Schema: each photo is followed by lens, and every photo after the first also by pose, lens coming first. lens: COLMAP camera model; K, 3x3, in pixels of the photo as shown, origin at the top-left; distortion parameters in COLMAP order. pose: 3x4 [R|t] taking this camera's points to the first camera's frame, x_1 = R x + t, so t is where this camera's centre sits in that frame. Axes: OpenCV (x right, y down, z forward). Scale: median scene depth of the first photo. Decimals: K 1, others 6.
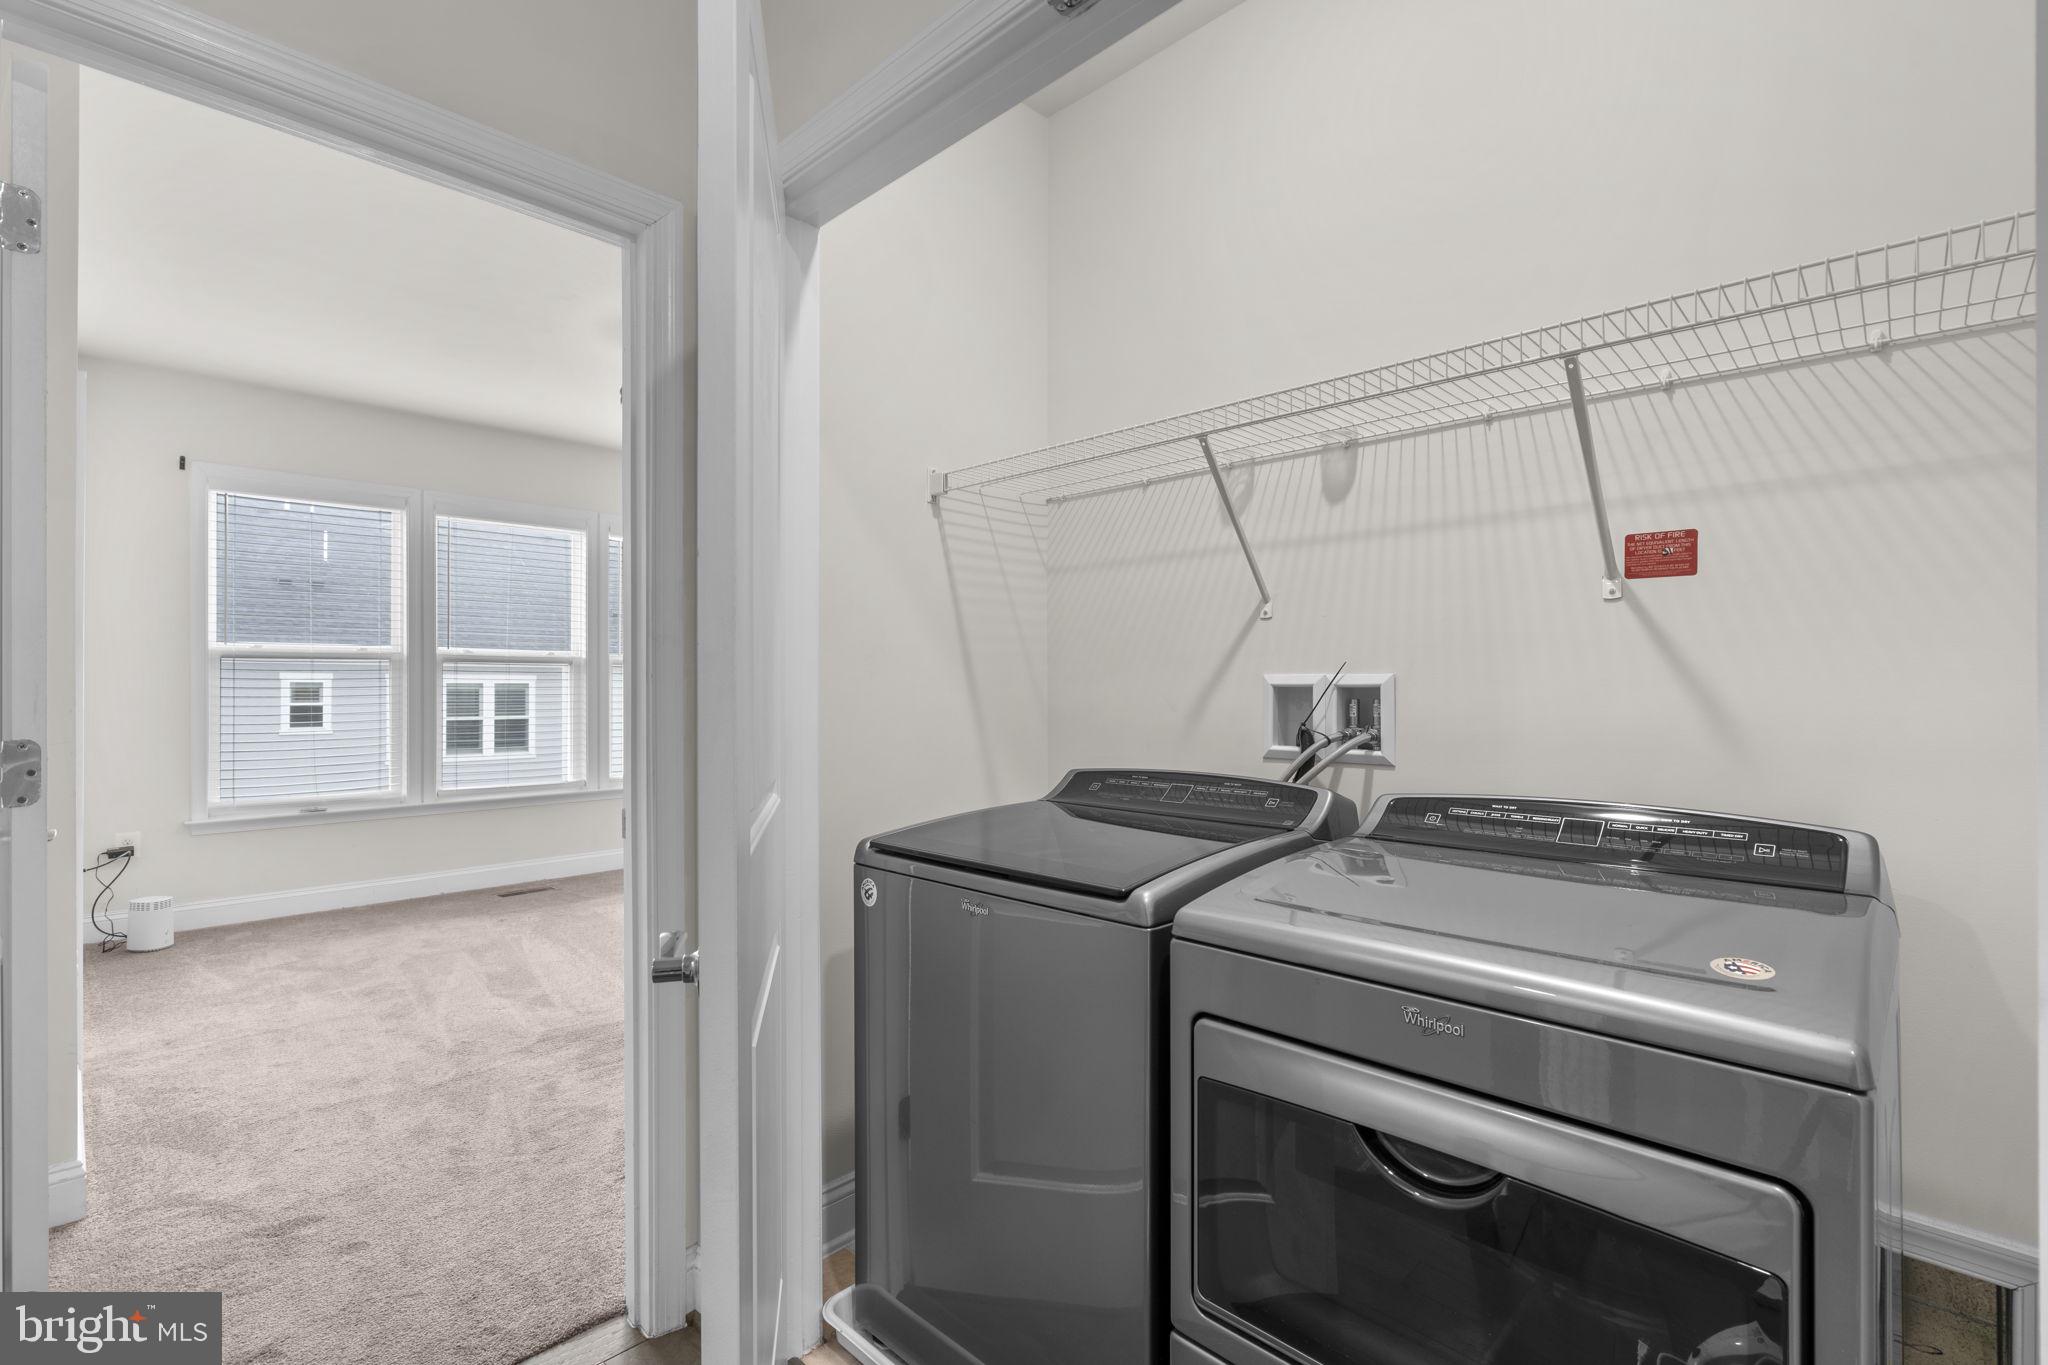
lens RADIAL K [[931.1, 0, 1032.3], [0, 931.1, 679.8], [0, 0, 1]] dist [-0.009024, 0.000187]
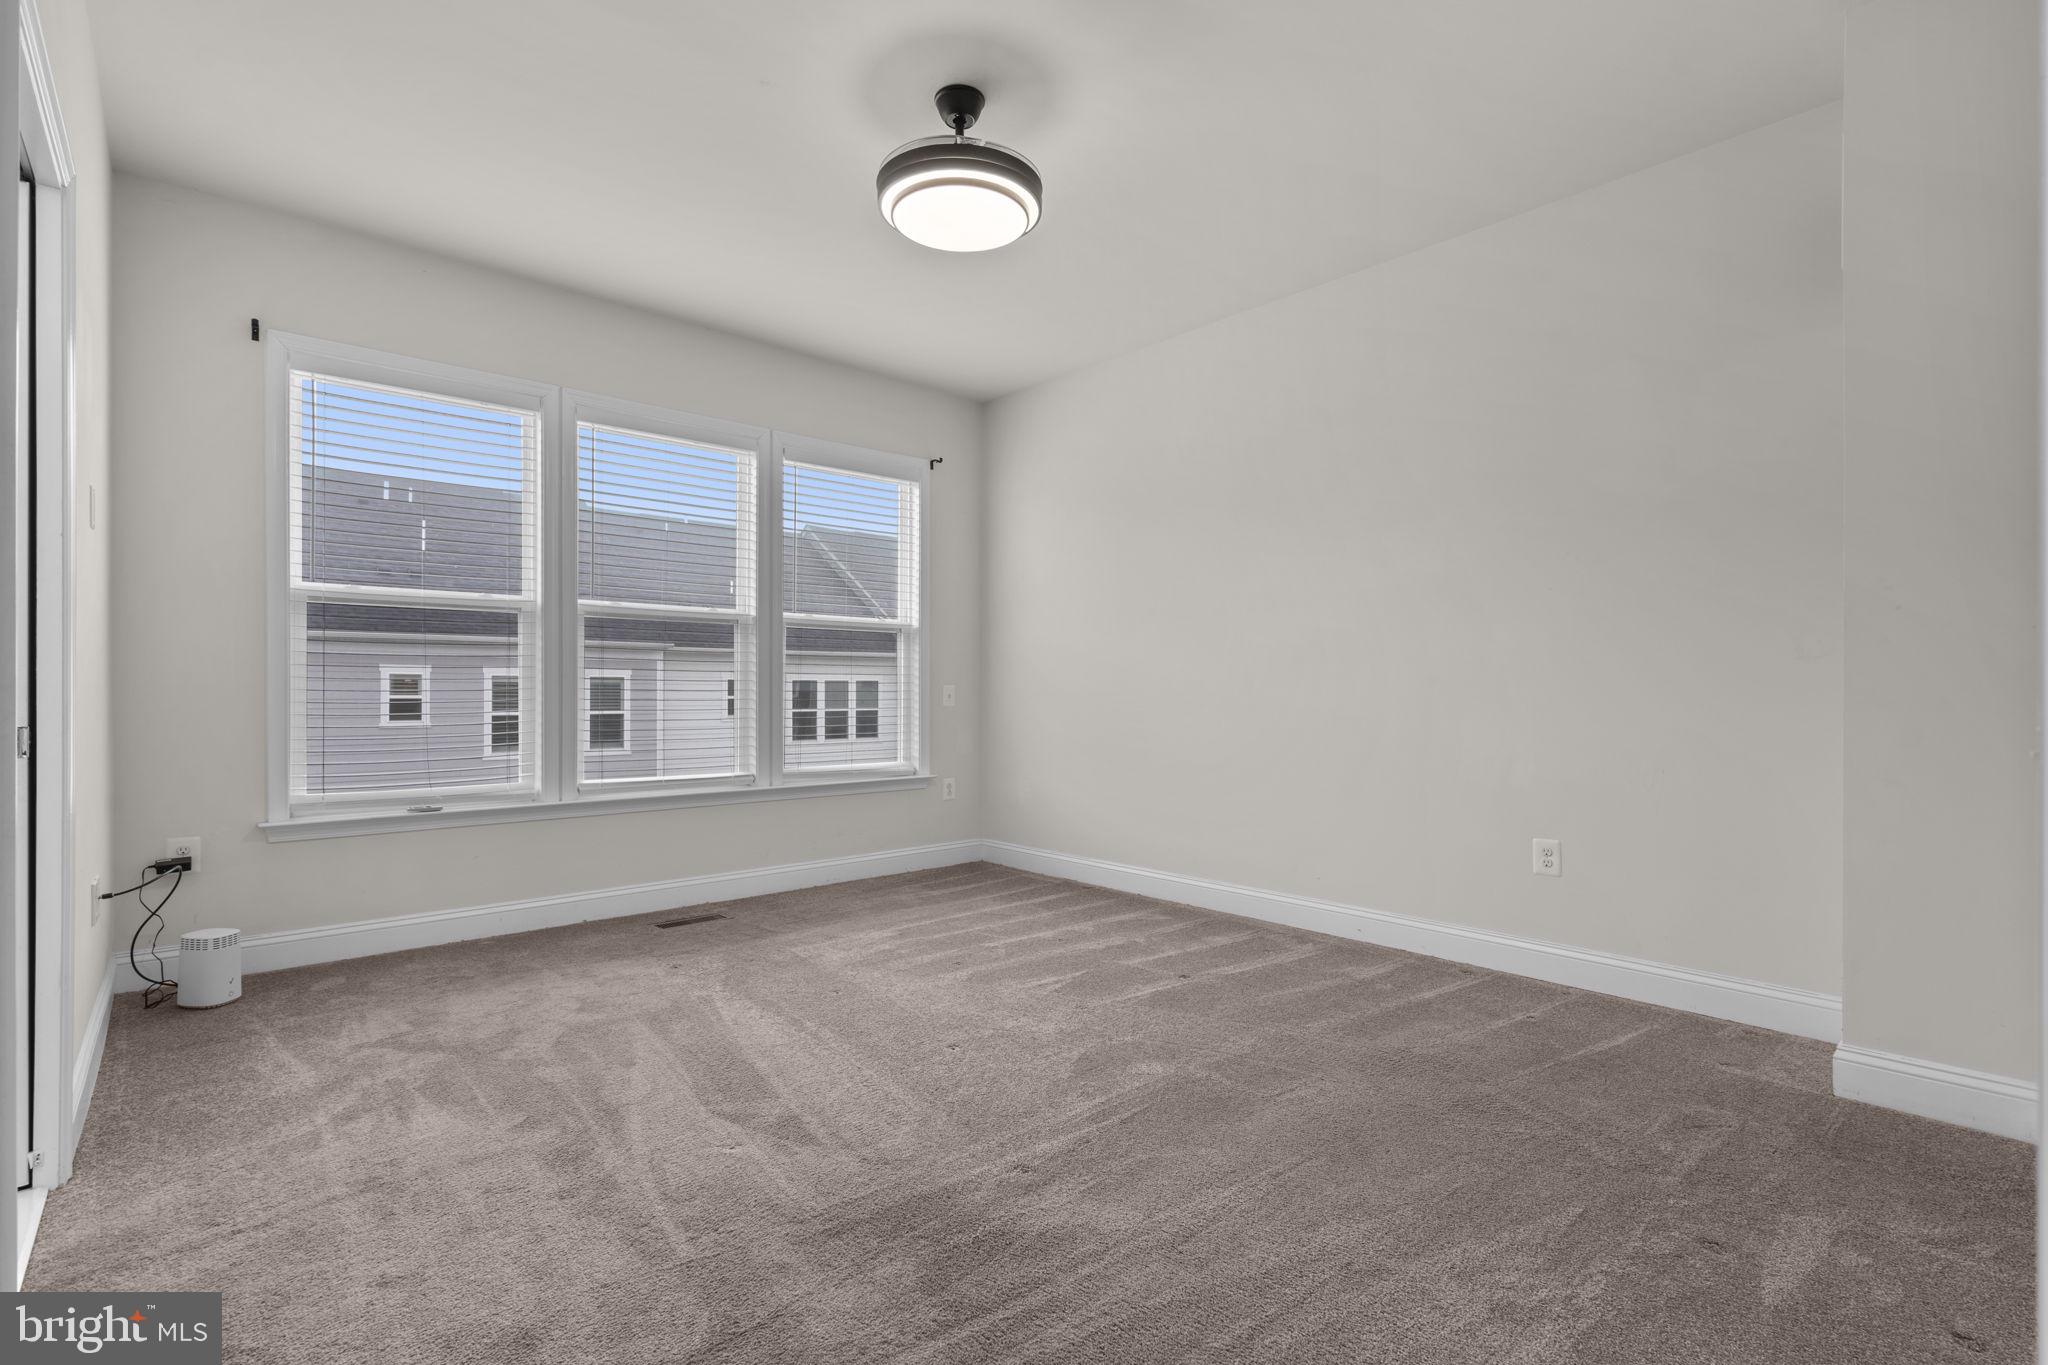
lens RADIAL K [[931.1, 0, 1018.5], [0, 931.1, 690.7], [0, 0, 1]] dist [-0.009024, 0.000187]
pose [[0.996913, 0.003830, -0.078426, -0.276058], [-0.003299, 0.999971, 0.006902, 0.044468], [0.078450, -0.006622, 0.996896, 0.335402]]
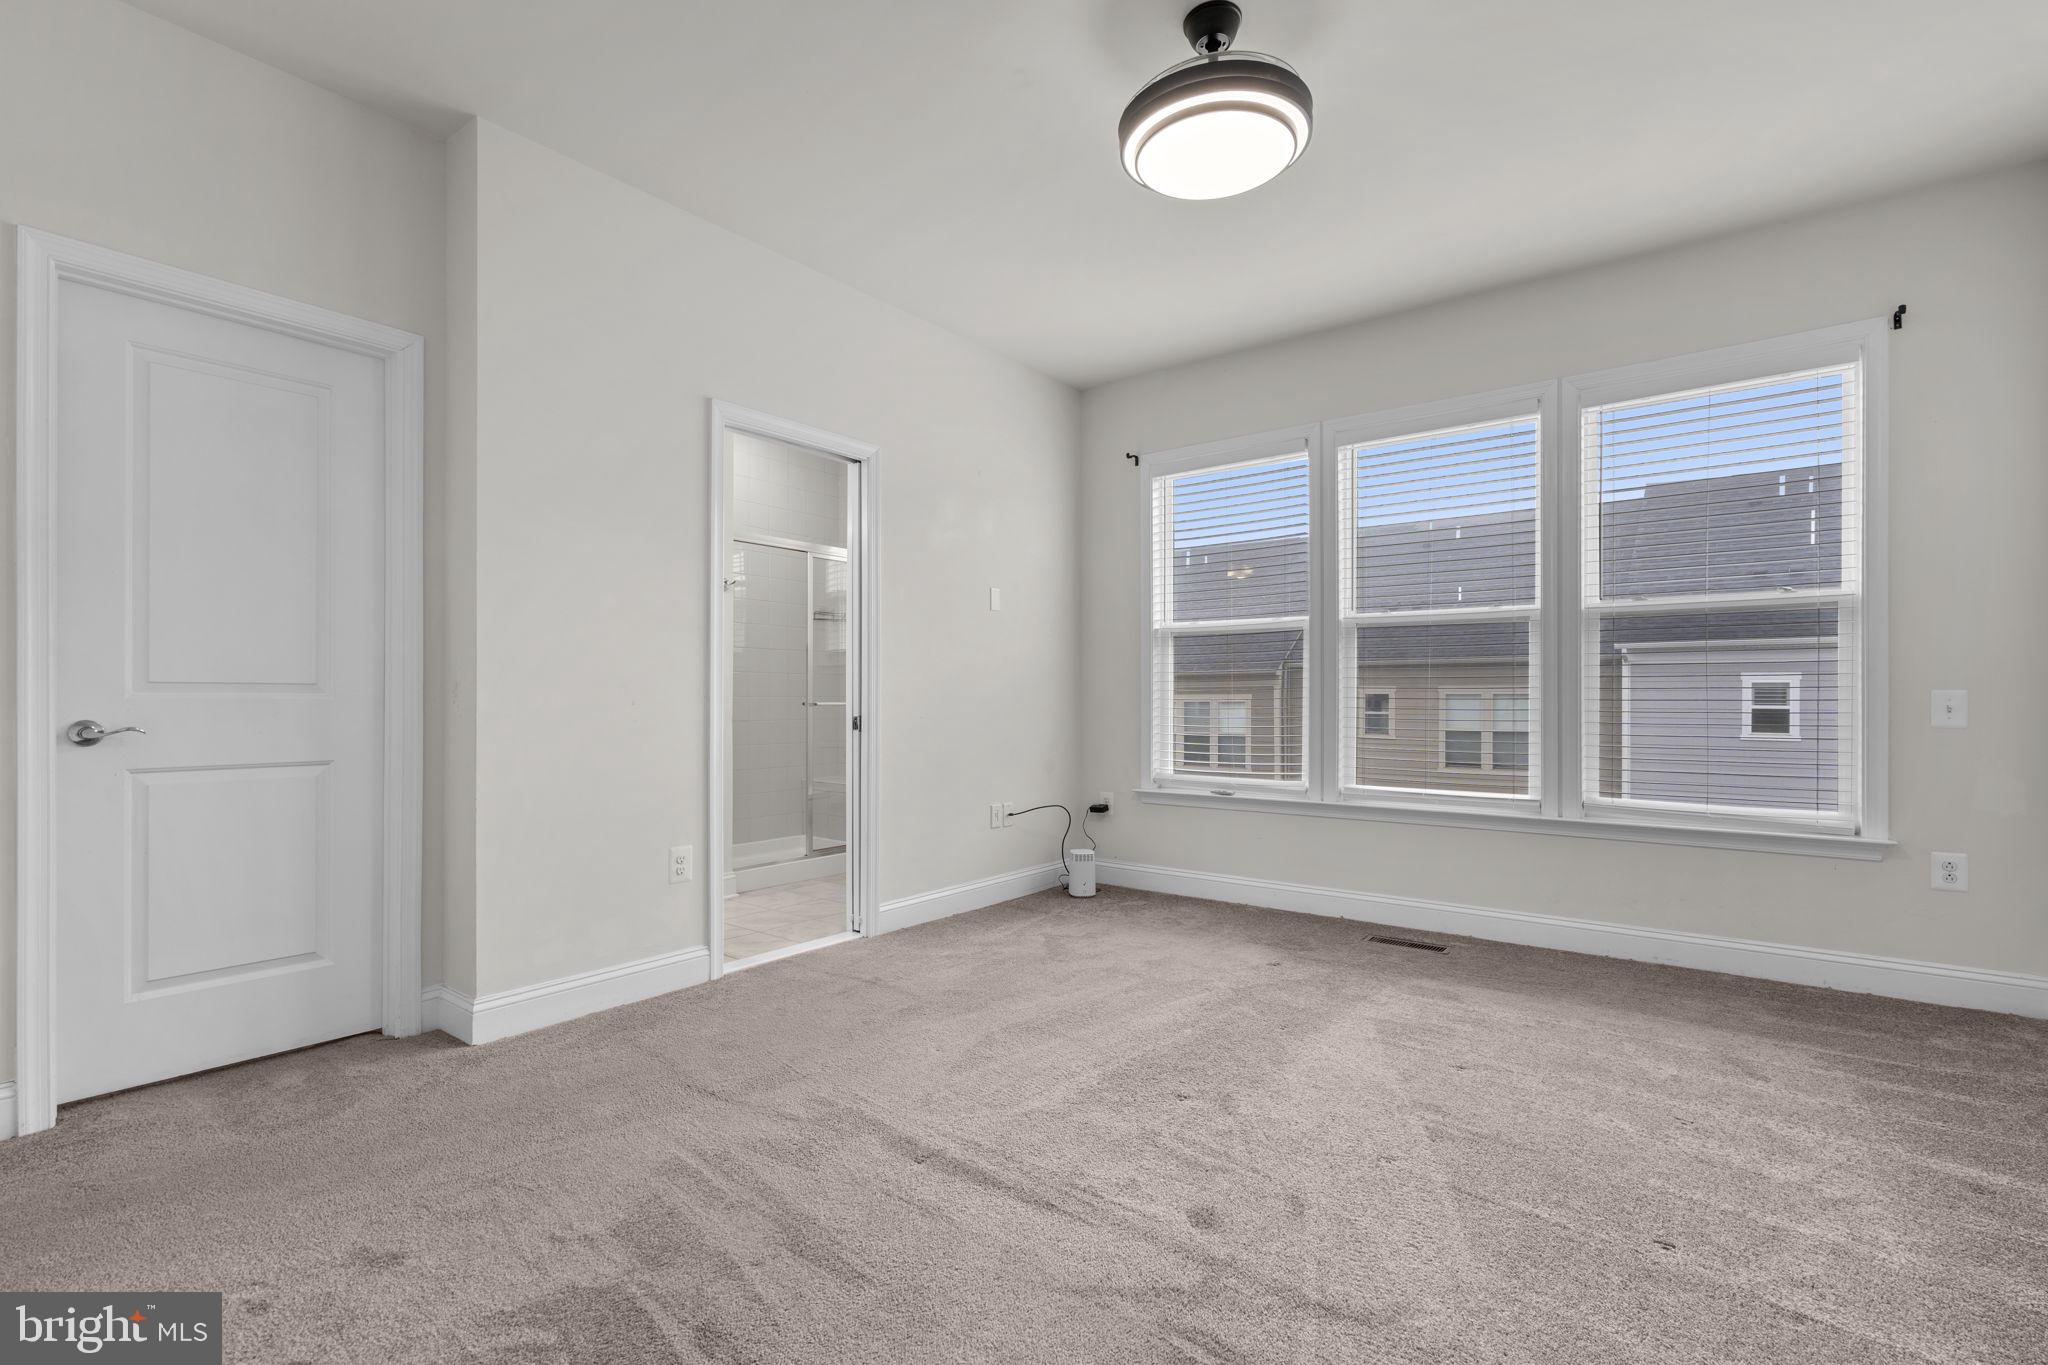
lens RADIAL K [[931.1, 0, 1034.2], [0, 931.1, 693.8], [0, 0, 1]] dist [-0.009024, 0.000187]
pose [[0.101344, -0.003715, -0.994844, 0.172182], [0.006509, 0.999974, -0.003071, 0.046320], [0.994830, -0.006164, 0.101366, 0.803835]]
